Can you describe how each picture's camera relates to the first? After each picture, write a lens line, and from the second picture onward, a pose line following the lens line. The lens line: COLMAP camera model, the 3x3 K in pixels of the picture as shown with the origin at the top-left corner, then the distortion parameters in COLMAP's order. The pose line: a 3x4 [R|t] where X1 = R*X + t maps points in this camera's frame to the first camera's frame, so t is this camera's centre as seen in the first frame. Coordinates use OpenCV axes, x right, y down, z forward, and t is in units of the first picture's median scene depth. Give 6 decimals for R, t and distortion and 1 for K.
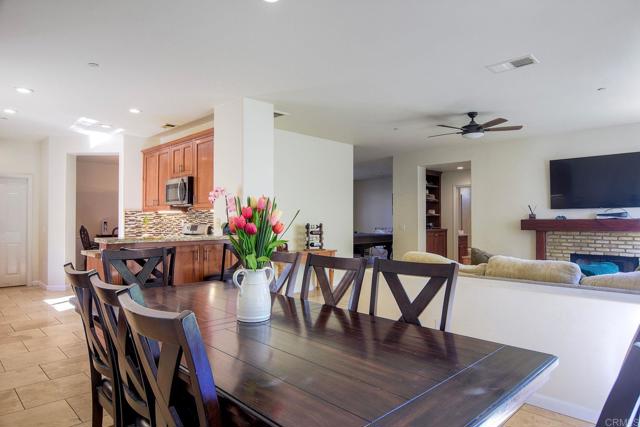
lens RADIAL K [[398.7, 0, 314.7], [0, 398.7, 213.8], [0, 0, 1]] dist [0.005408, -0.003600]
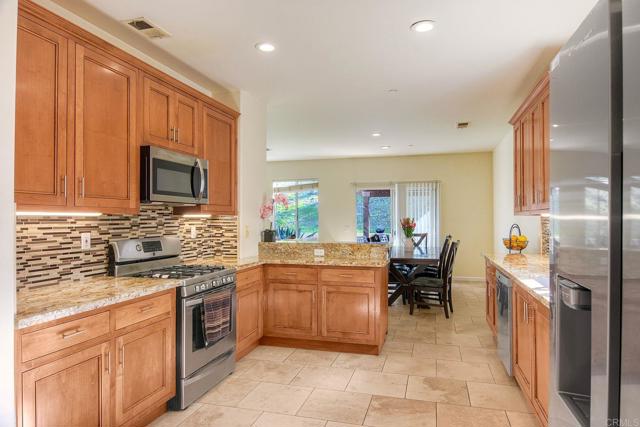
lens RADIAL K [[398.7, 0, 327.3], [0, 398.7, 214.9], [0, 0, 1]] dist [0.005408, -0.003600]
pose [[-0.512430, 0.011053, 0.858658, -0.847621], [-0.008100, 0.999810, -0.017704, 0.000959], [-0.858691, -0.016027, -0.512243, 1.035113]]
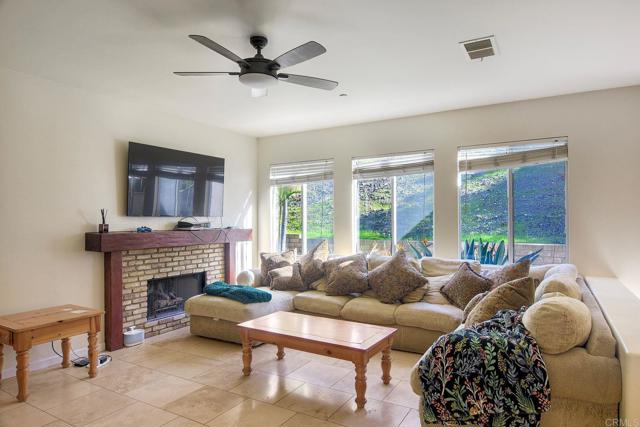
lens RADIAL K [[398.7, 0, 319.6], [0, 398.7, 217.5], [0, 0, 1]] dist [0.005408, -0.003600]
pose [[-0.265420, 0.001006, 0.964132, -0.119282], [-0.017335, 0.999833, -0.005815, -0.011383], [-0.963977, -0.018257, -0.265358, 0.890601]]
